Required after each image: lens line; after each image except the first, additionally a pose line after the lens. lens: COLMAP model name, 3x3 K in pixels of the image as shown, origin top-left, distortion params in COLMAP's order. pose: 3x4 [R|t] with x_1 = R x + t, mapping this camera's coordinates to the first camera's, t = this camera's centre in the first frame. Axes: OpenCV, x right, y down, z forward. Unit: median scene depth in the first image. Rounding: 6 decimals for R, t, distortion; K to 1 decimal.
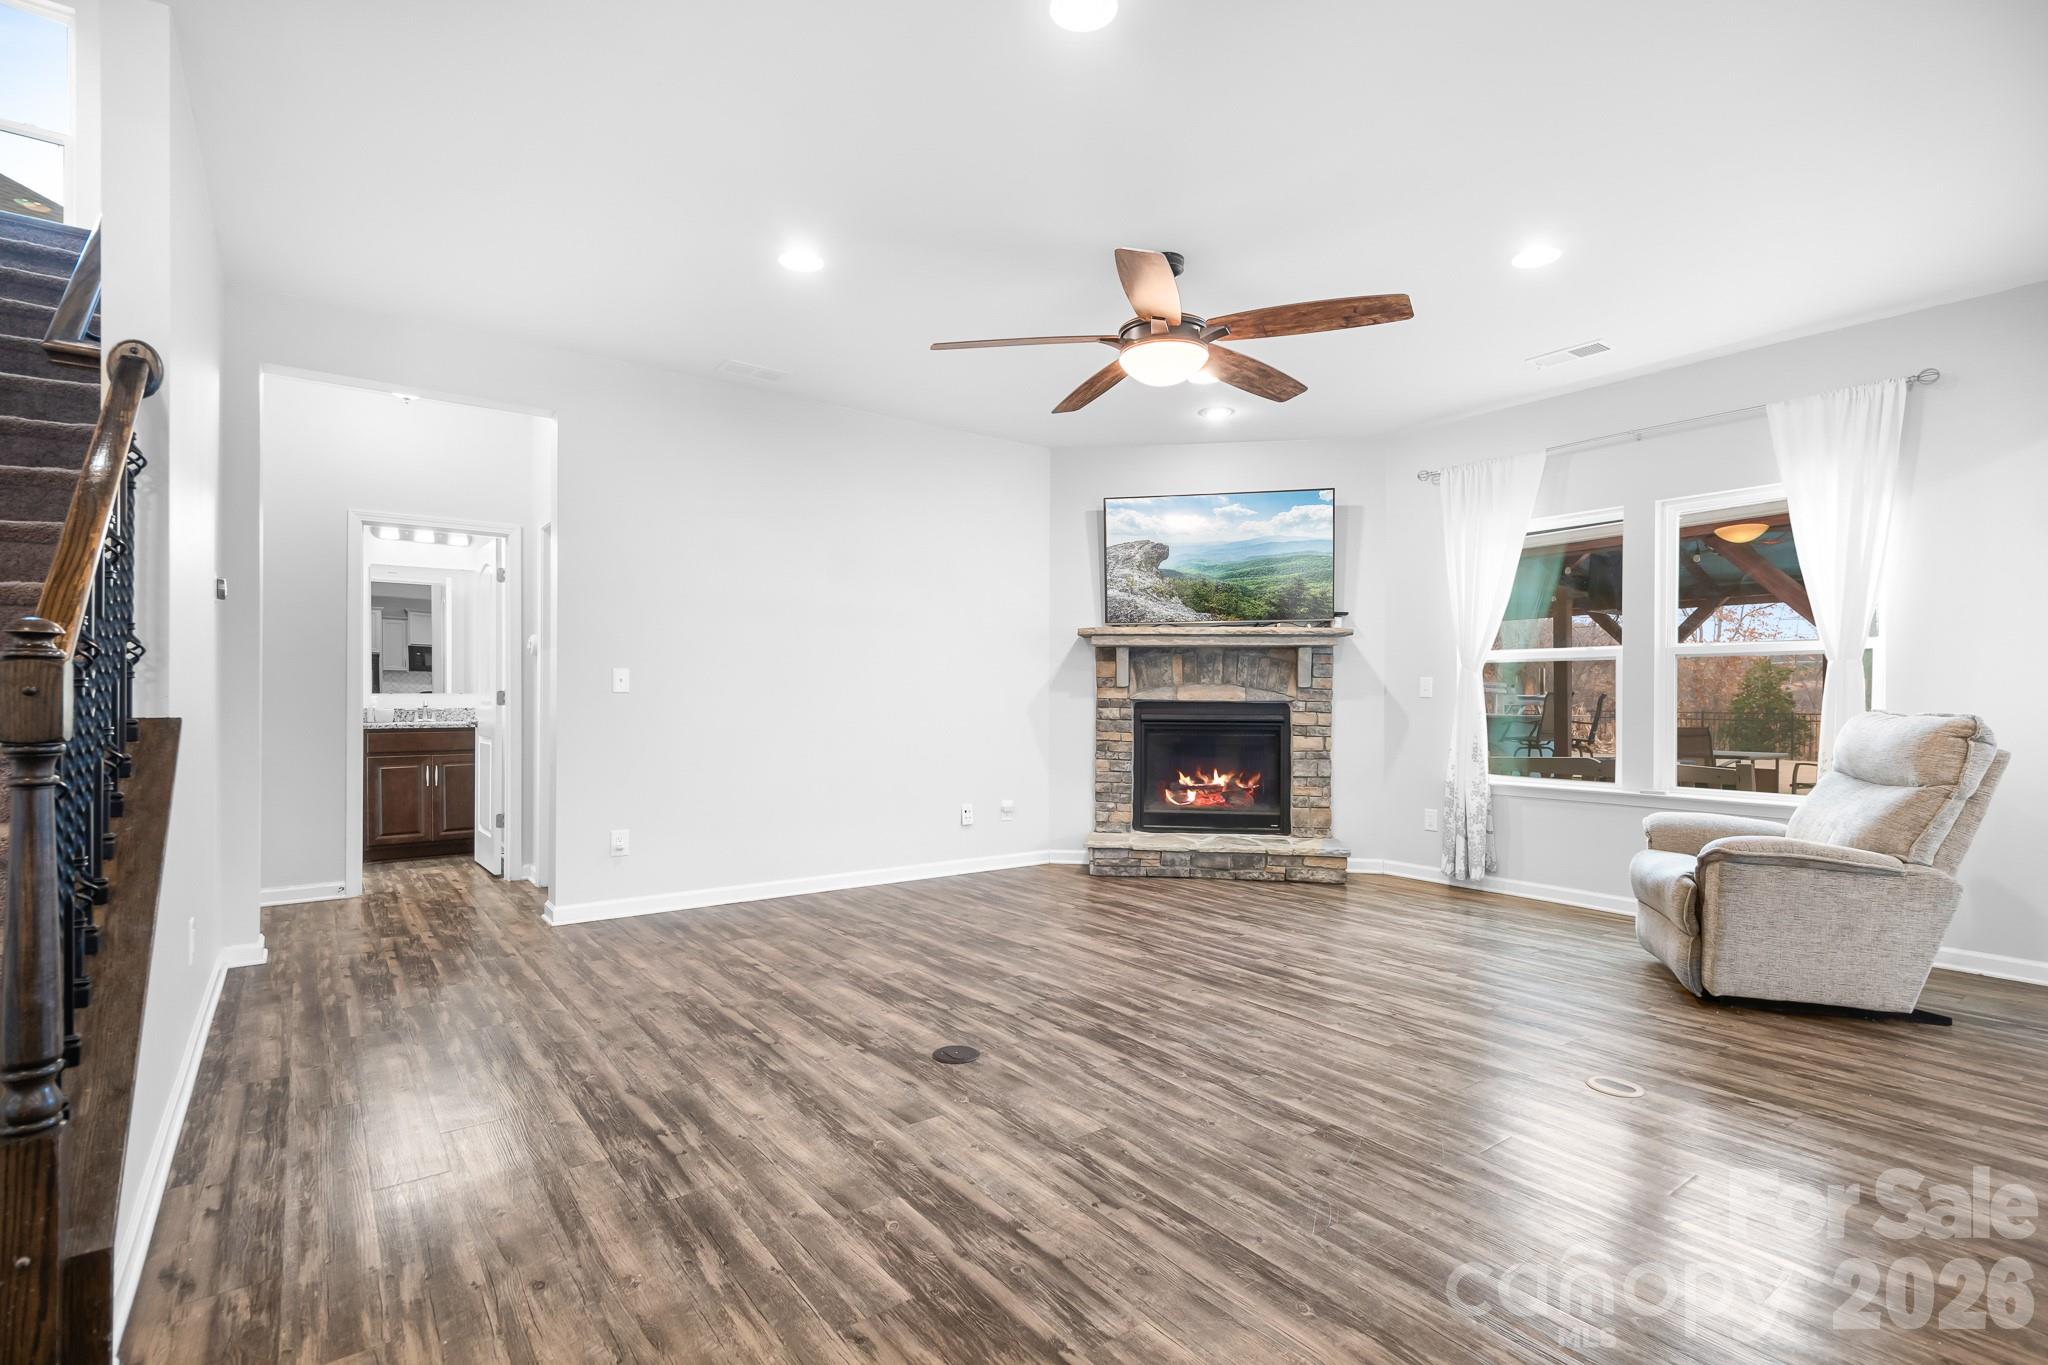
lens RADIAL K [[990.2, 0, 1034.4], [0, 990.2, 701.7], [0, 0, 1]] dist [-0.000212, -0.000032]
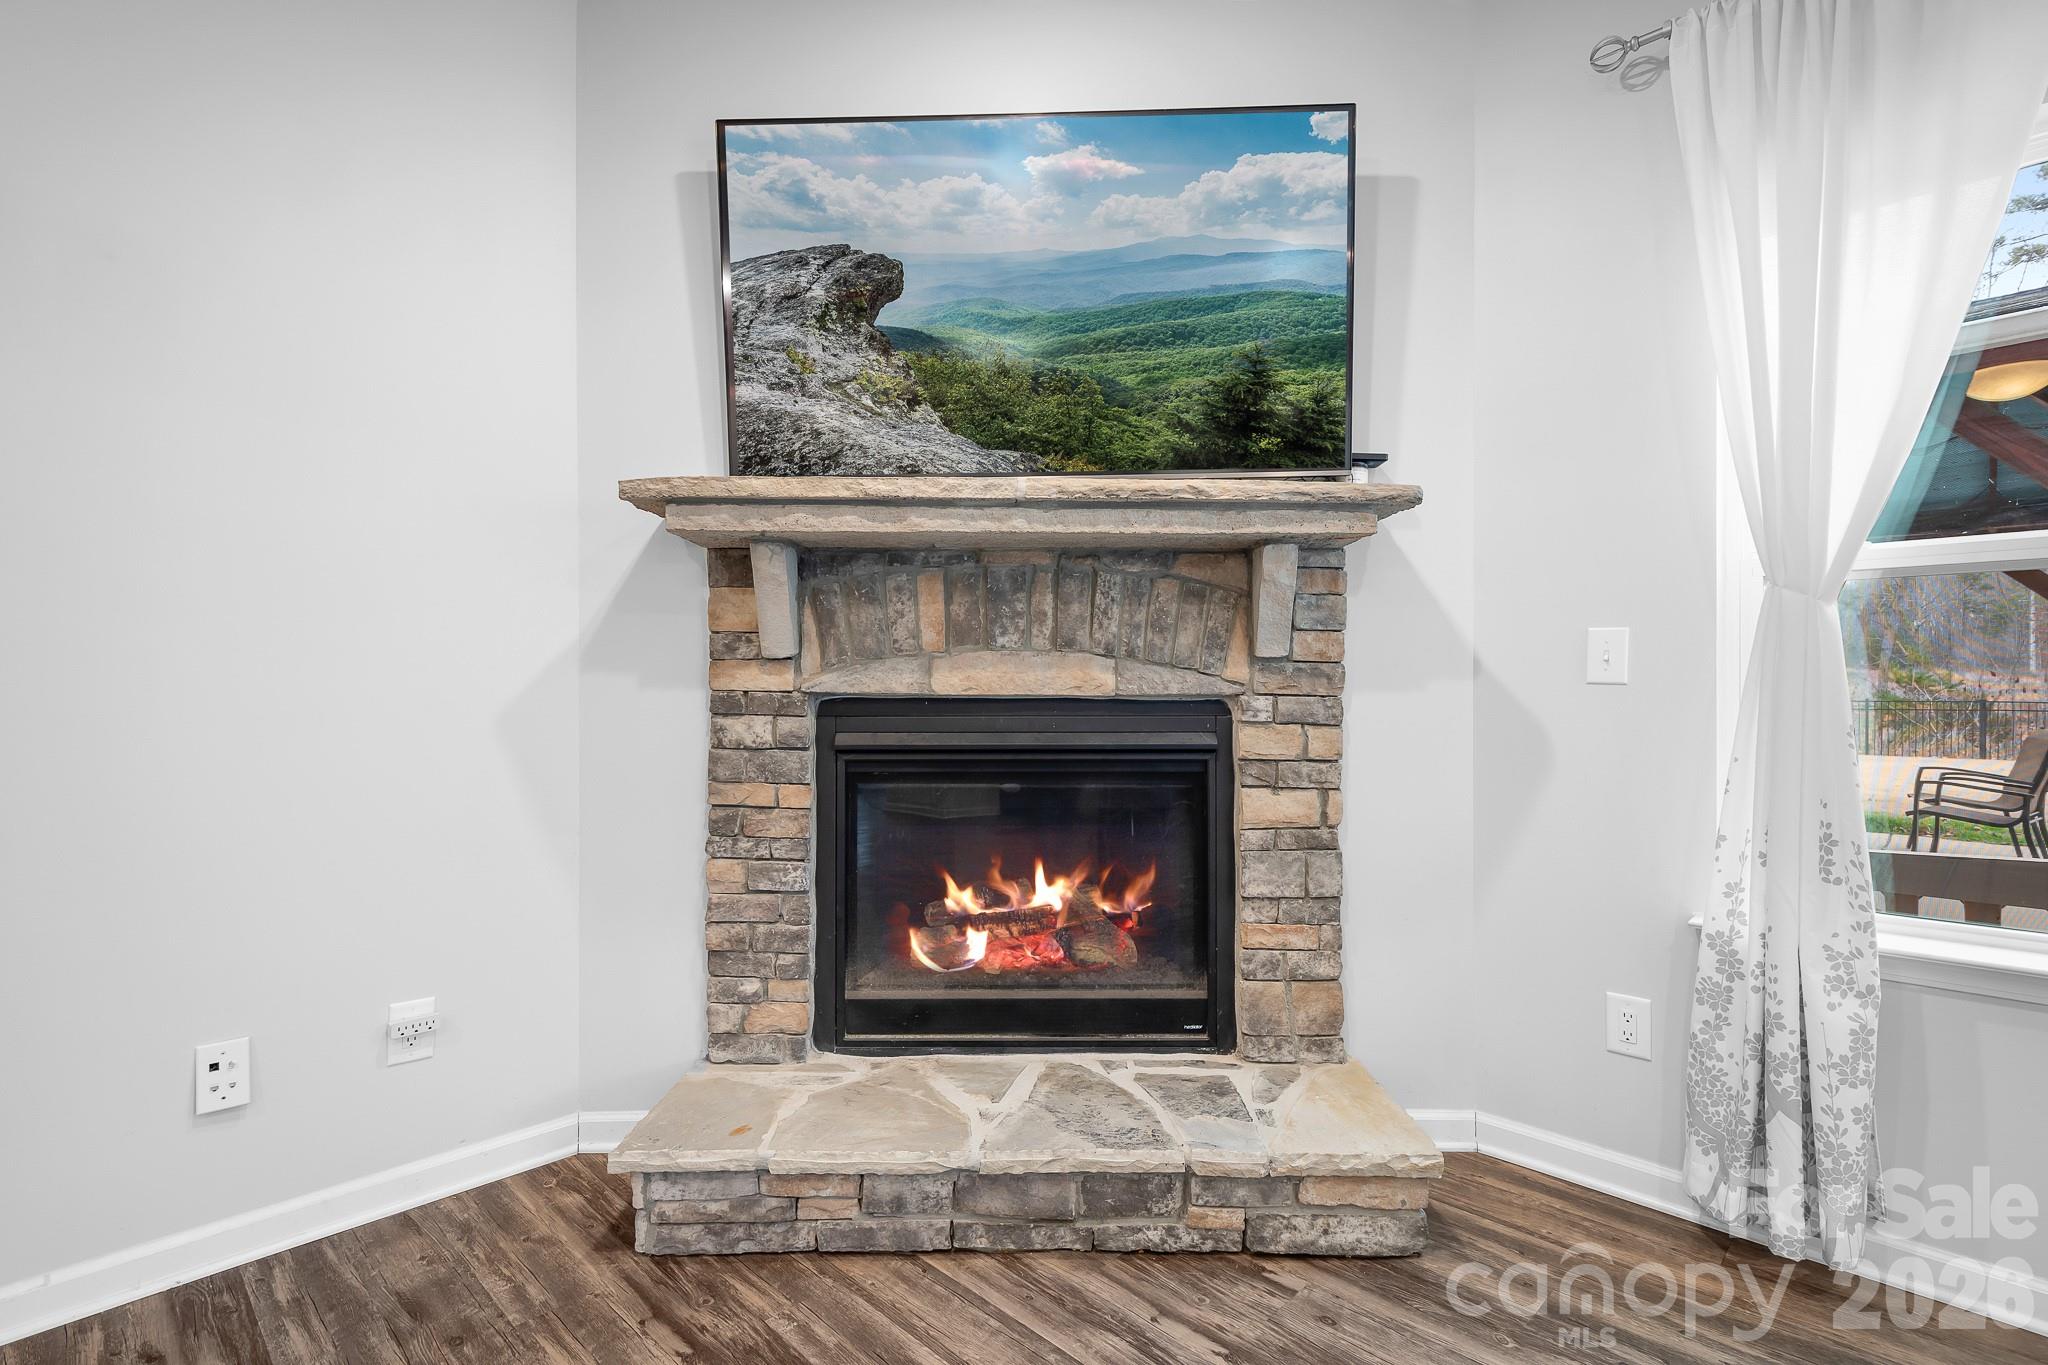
lens RADIAL K [[990.2, 0, 1034.4], [0, 990.2, 701.7], [0, 0, 1]] dist [-0.000212, -0.000032]
pose [[0.988857, -0.007846, 0.148662, 0.128758], [0.006454, 0.999931, 0.009838, -0.002011], [-0.148729, -0.008769, 0.988839, 0.640297]]
